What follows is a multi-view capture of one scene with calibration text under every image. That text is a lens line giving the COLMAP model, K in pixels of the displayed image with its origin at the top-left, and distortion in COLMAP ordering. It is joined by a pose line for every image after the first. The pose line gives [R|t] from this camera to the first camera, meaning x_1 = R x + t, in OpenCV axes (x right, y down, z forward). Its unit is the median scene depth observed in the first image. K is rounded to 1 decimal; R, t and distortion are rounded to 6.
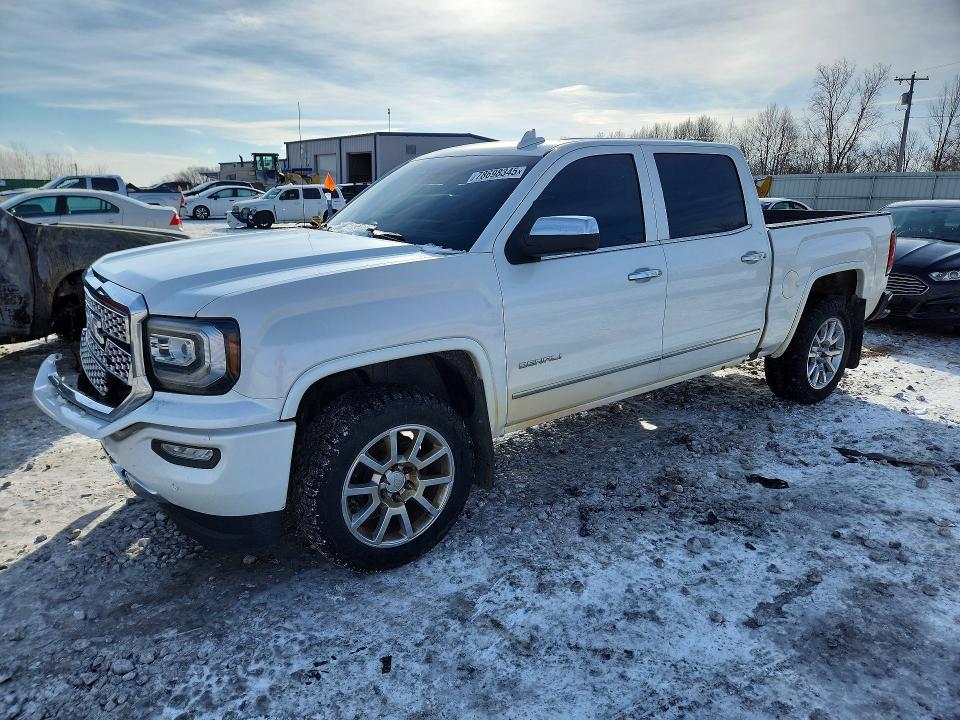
lens RADIAL K [[807.4, 0, 480.0], [0, 807.4, 360.0], [0, 0, 1]] dist [0.115066, -0.161456]
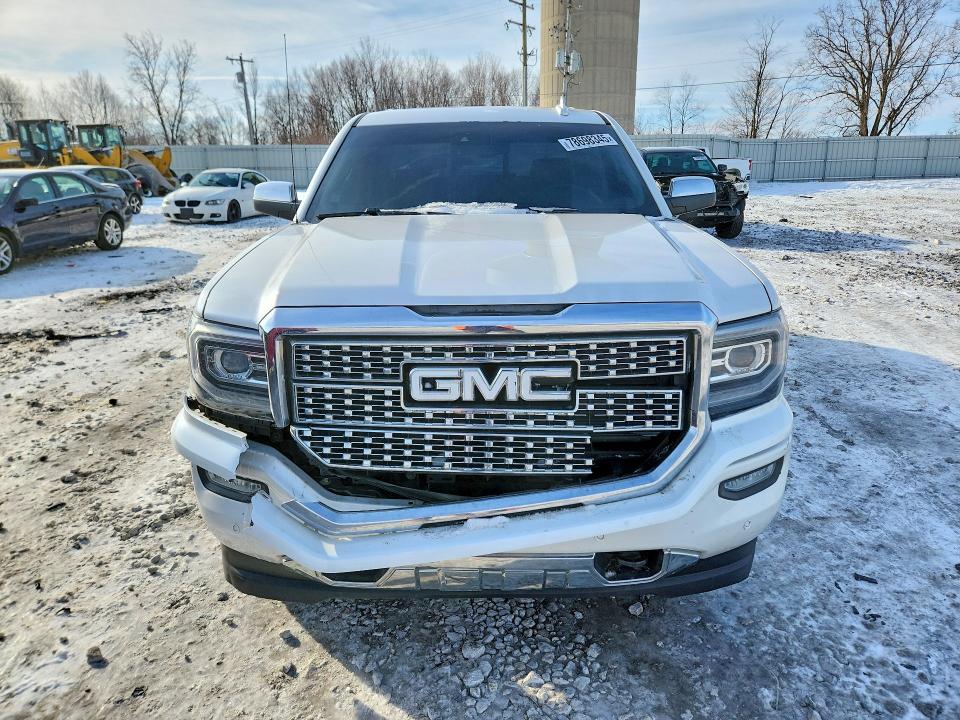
lens RADIAL K [[760.0, 0, 467.6], [0, 760.0, 360.1], [0, 0, 1]] dist [0.079202, -0.084504]
pose [[0.462453, -0.242331, 0.852885, -0.812478], [0.199369, 0.965713, 0.166287, -0.142763], [-0.863938, 0.093139, 0.494910, 0.610053]]
